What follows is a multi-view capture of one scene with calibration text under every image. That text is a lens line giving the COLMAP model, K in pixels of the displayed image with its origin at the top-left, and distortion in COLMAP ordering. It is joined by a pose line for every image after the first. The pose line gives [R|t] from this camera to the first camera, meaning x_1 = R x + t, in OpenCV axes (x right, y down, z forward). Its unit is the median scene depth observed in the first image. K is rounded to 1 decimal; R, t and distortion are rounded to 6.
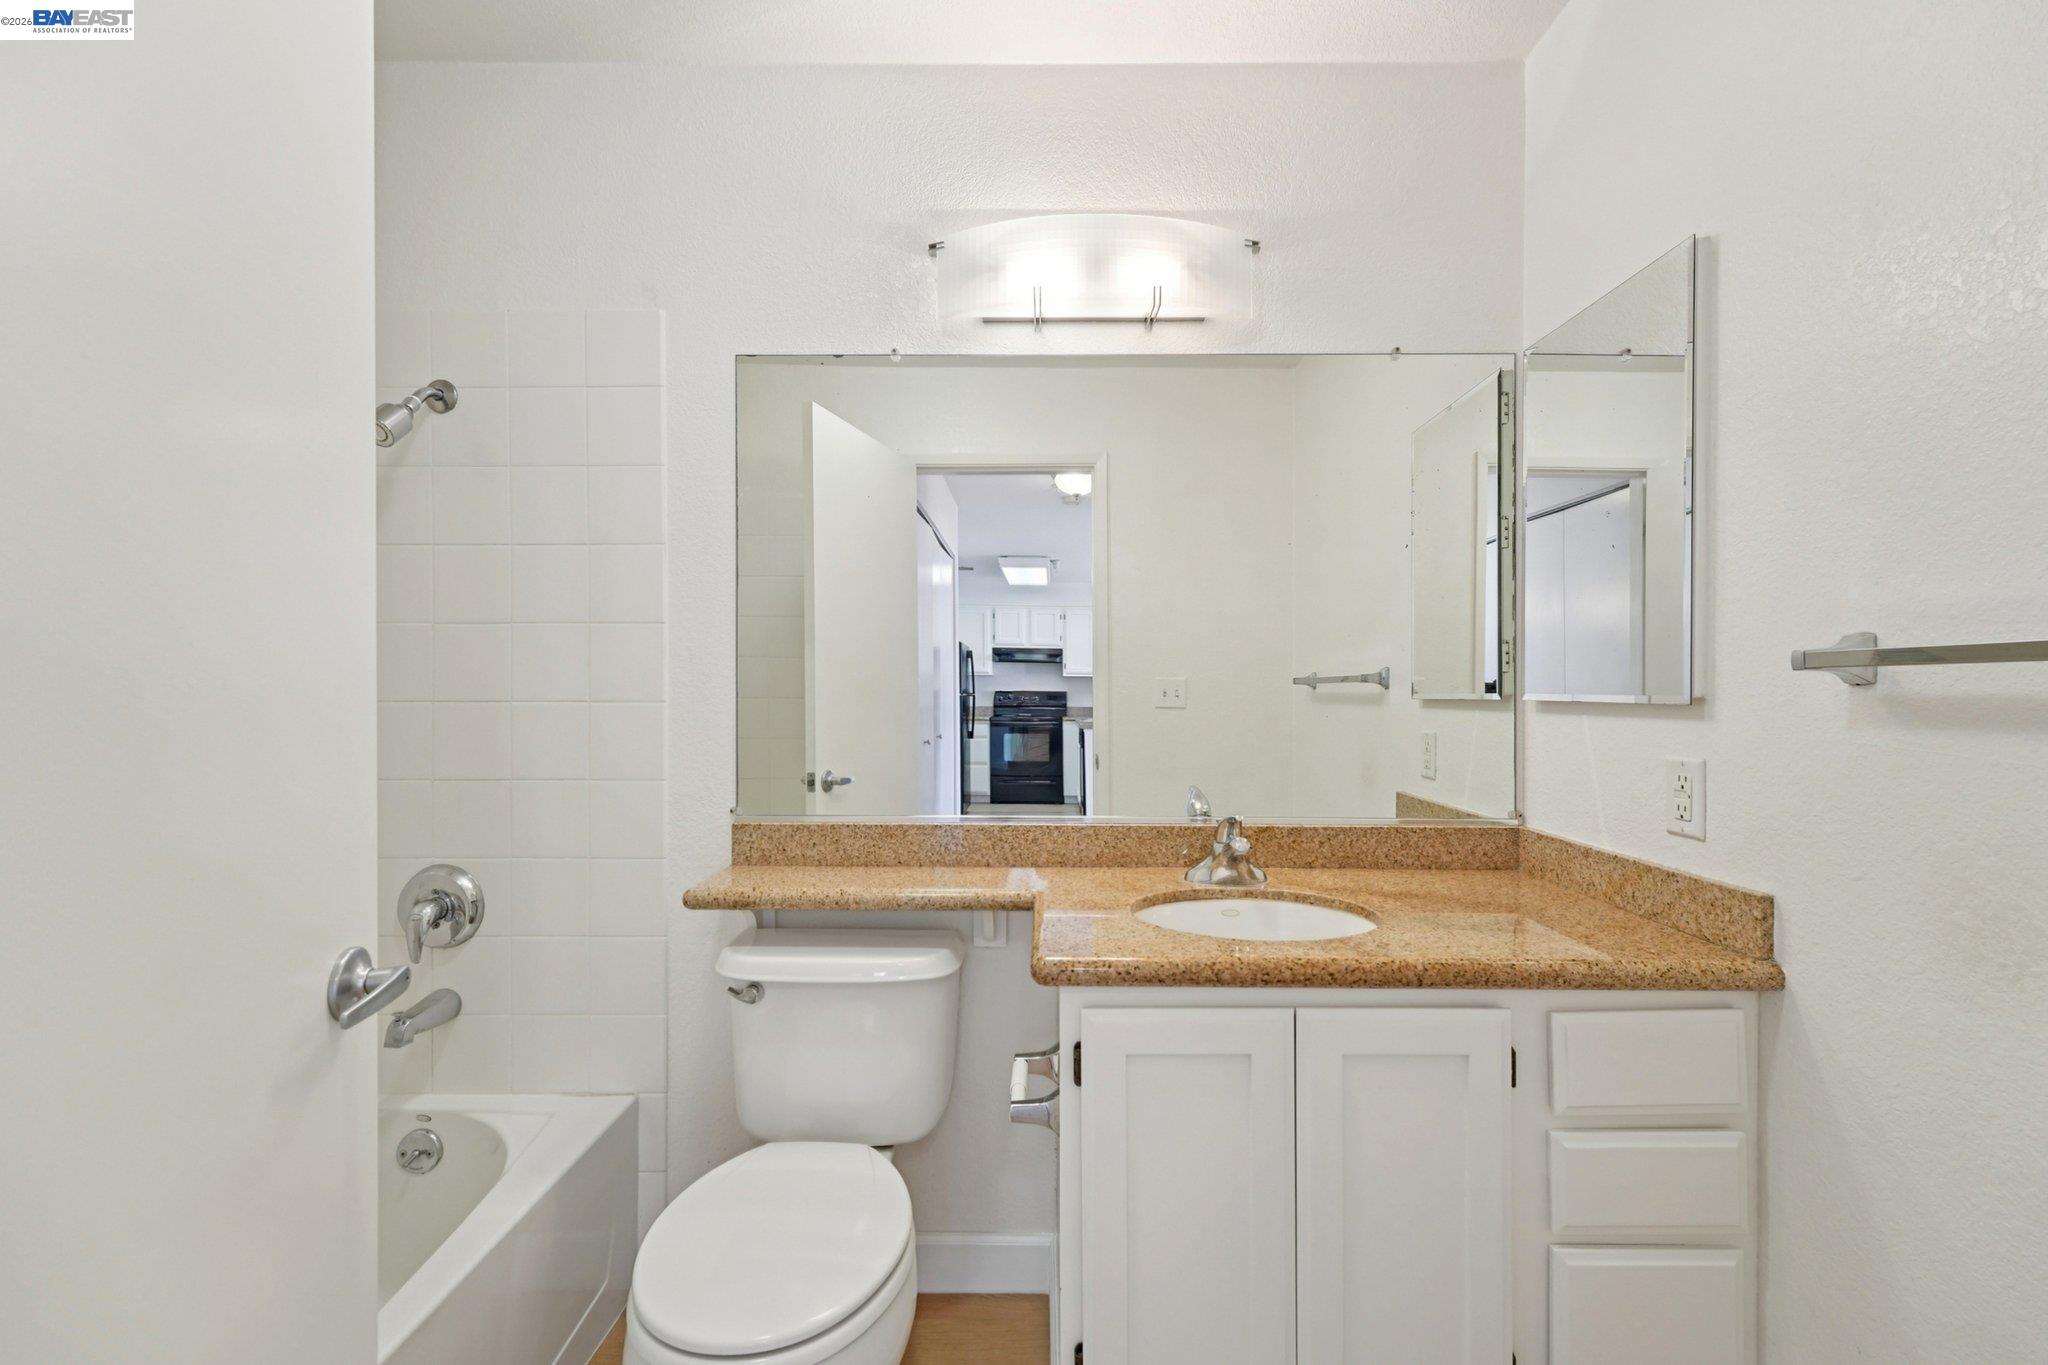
lens RADIAL K [[828.1, 0, 1035.3], [0, 828.1, 689.6], [0, 0, 1]] dist [-0.001649, 0.000046]
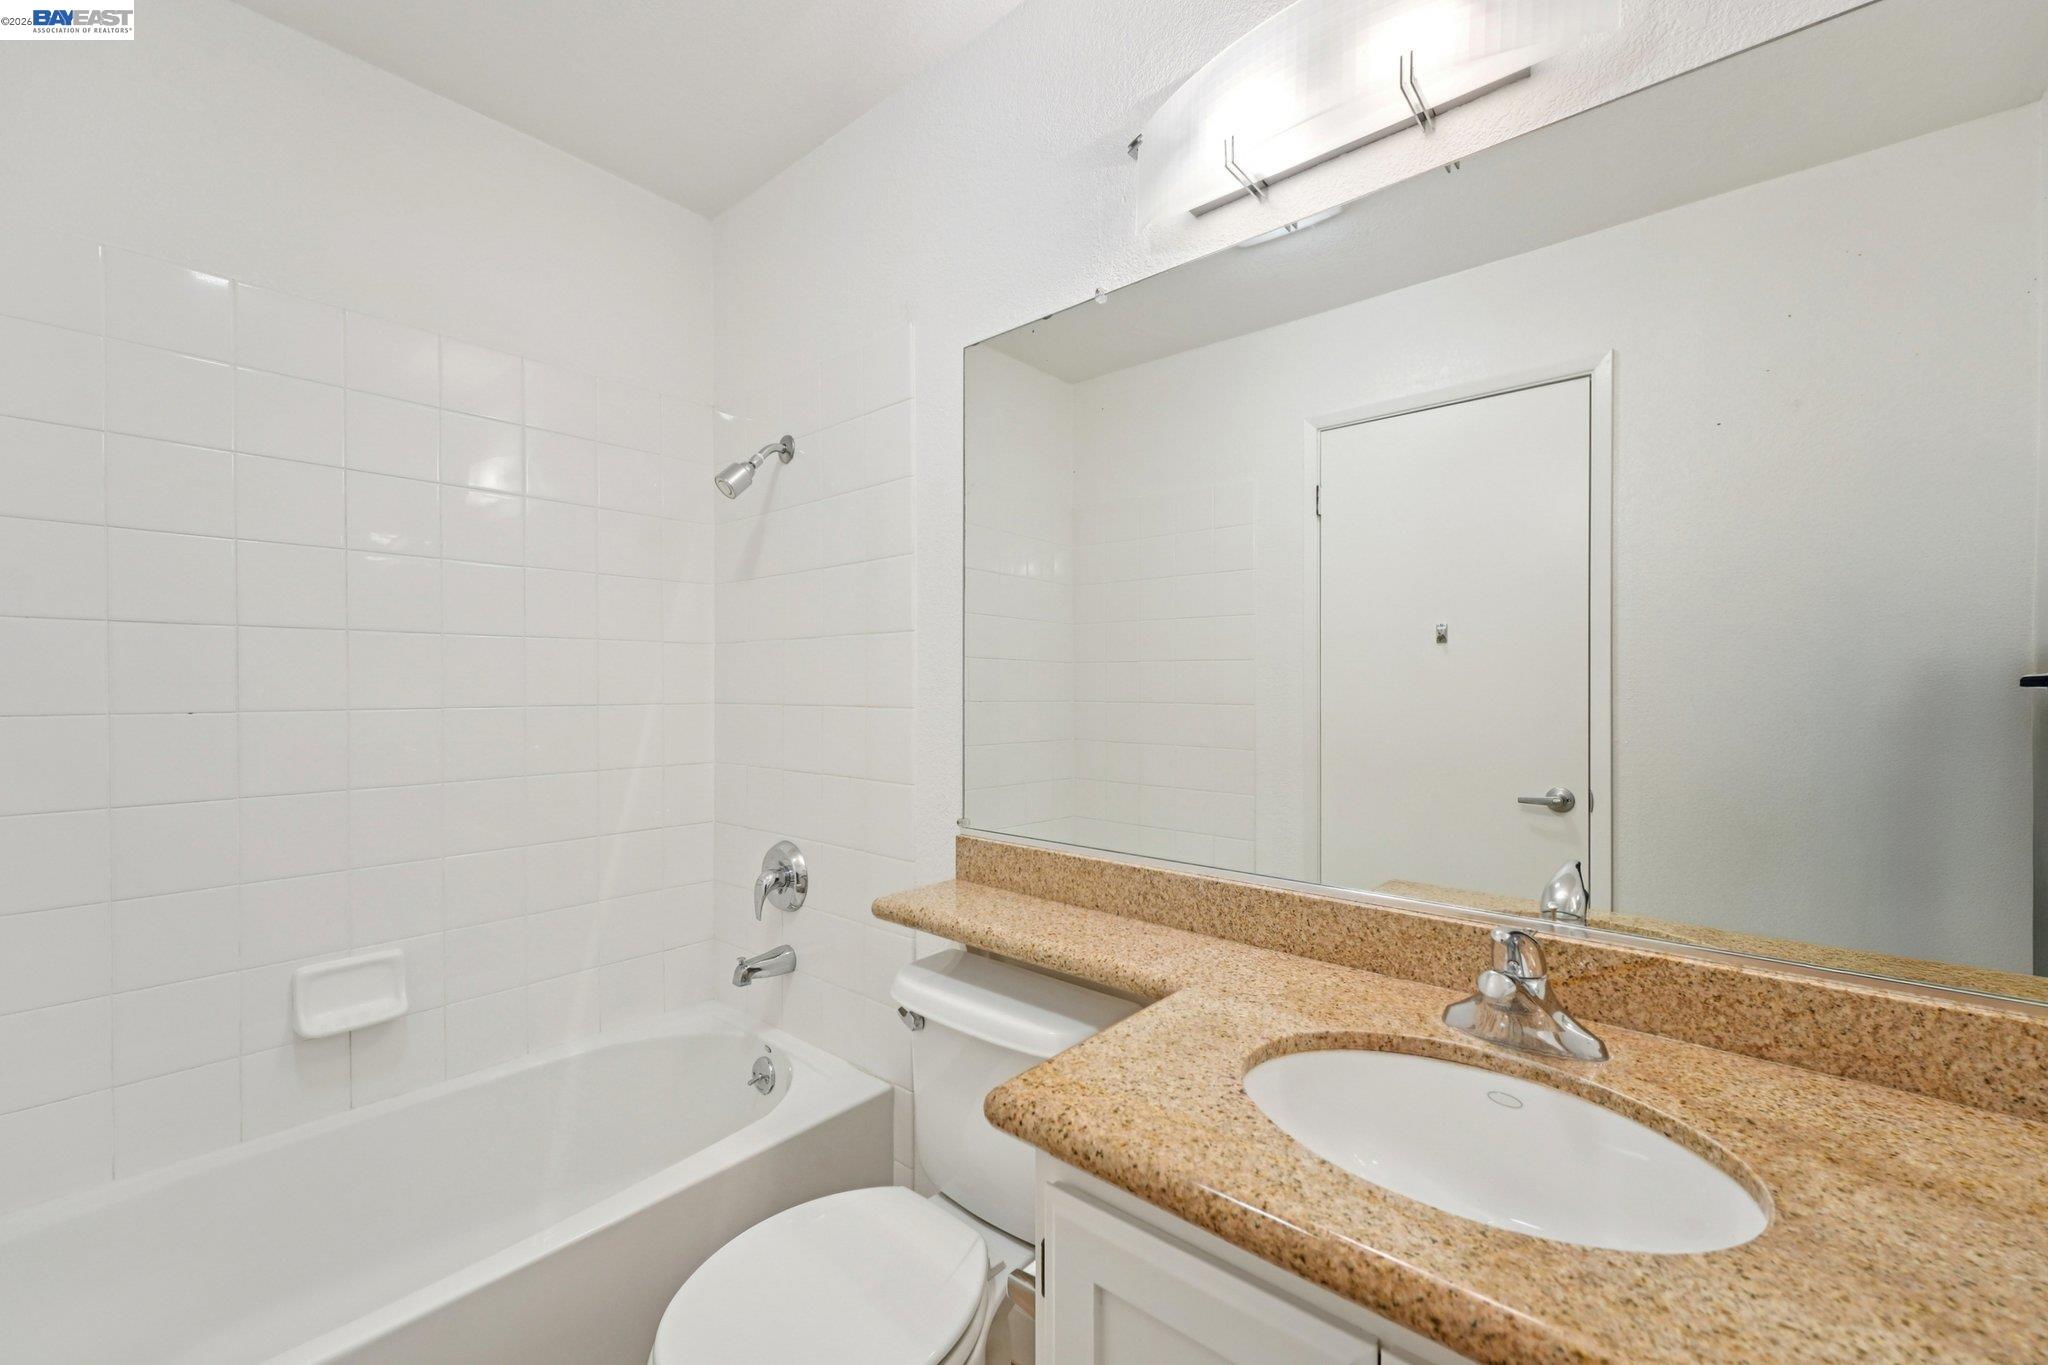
lens RADIAL K [[828.1, 0, 1007.5], [0, 828.1, 691.0], [0, 0, 1]] dist [-0.001649, 0.000046]
pose [[0.752152, 0.002239, -0.658986, 0.318323], [0.002038, 0.999982, 0.005724, -0.012101], [0.658986, -0.005649, 0.752134, 0.318707]]
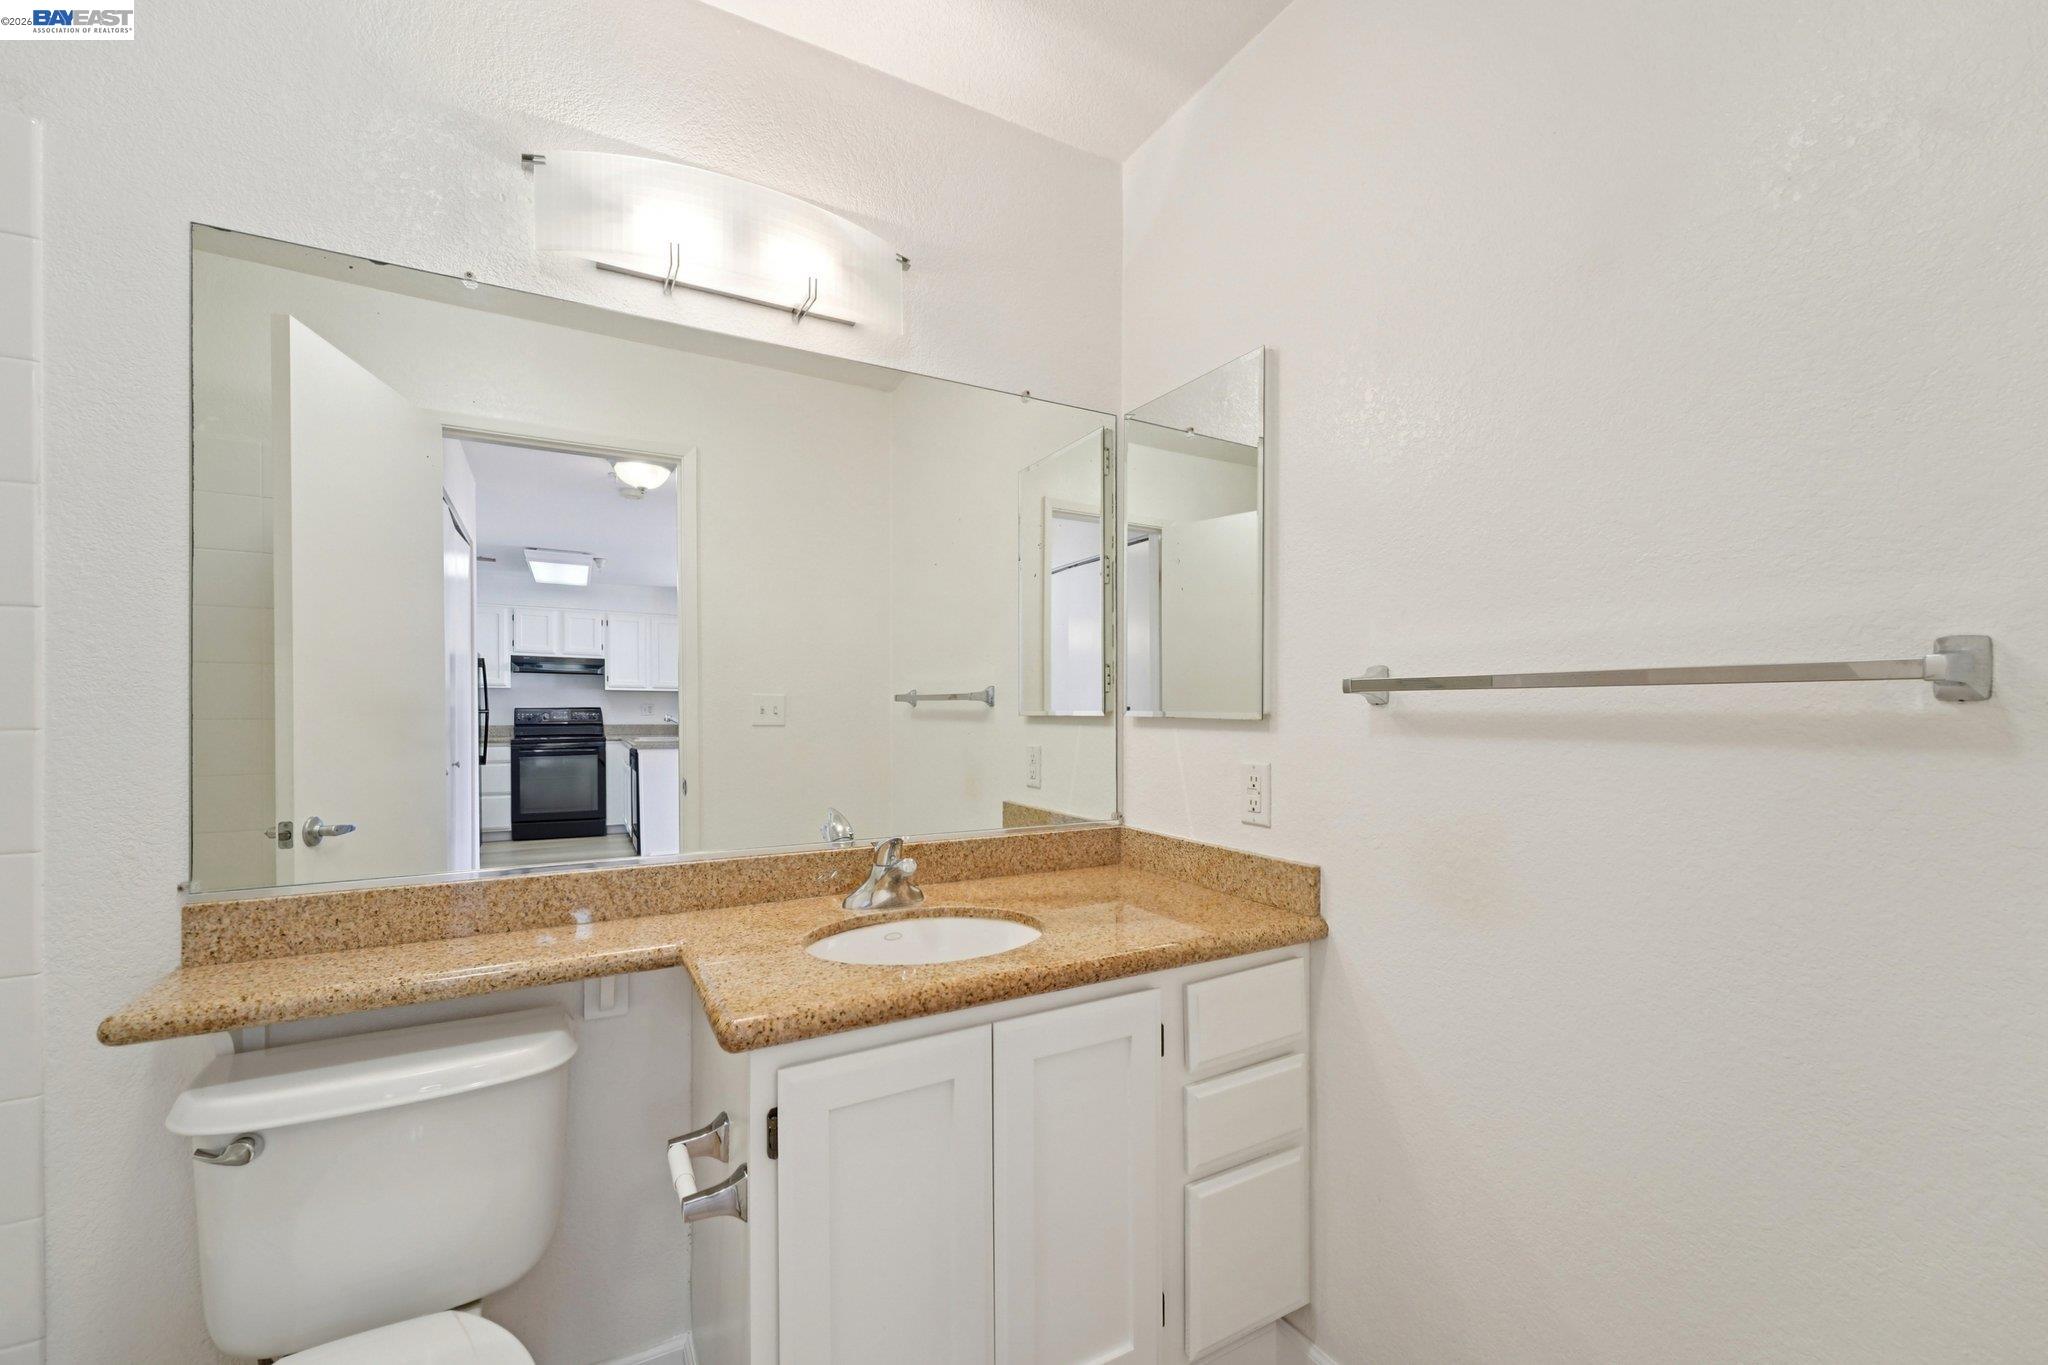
lens RADIAL K [[828.1, 0, 1022.8], [0, 828.1, 700.3], [0, 0, 1]] dist [-0.001649, 0.000046]
pose [[0.868007, 0.001554, 0.496550, -0.105734], [0.001016, 0.999987, -0.004906, -0.003769], [-0.496551, 0.004763, 0.867994, 0.067091]]
